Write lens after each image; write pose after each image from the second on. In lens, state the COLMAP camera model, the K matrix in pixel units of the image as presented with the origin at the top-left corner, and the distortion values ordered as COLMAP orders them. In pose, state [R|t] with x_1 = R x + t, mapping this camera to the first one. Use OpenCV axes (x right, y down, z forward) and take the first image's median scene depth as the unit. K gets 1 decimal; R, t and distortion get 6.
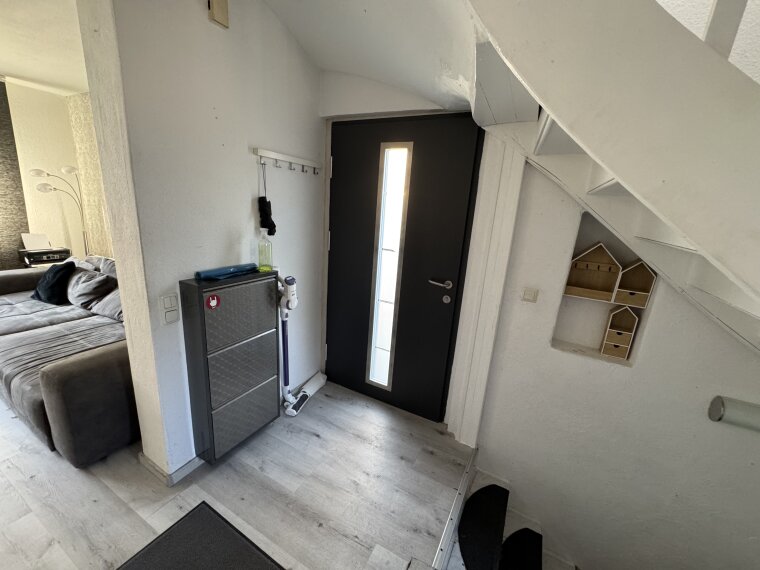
lens RADIAL K [[302.9, 0, 380.6], [0, 302.9, 283.2], [0, 0, 1]] dist [-0.001414, -0.000033]
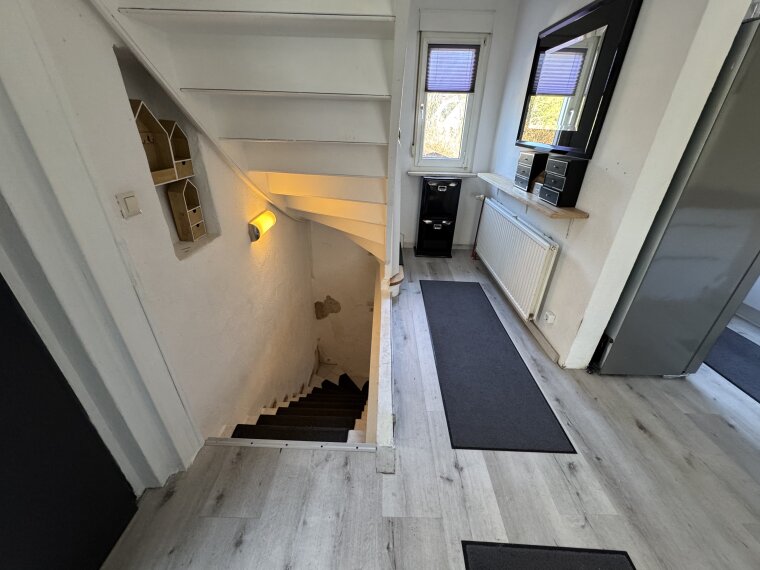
lens RADIAL K [[302.9, 0, 380.6], [0, 302.9, 283.2], [0, 0, 1]] dist [-0.001414, -0.000033]
pose [[-0.452369, -0.472349, 0.756471, -0.294415], [0.168452, 0.787699, 0.592582, -0.119257], [-0.875778, 0.395495, -0.276762, 0.861314]]
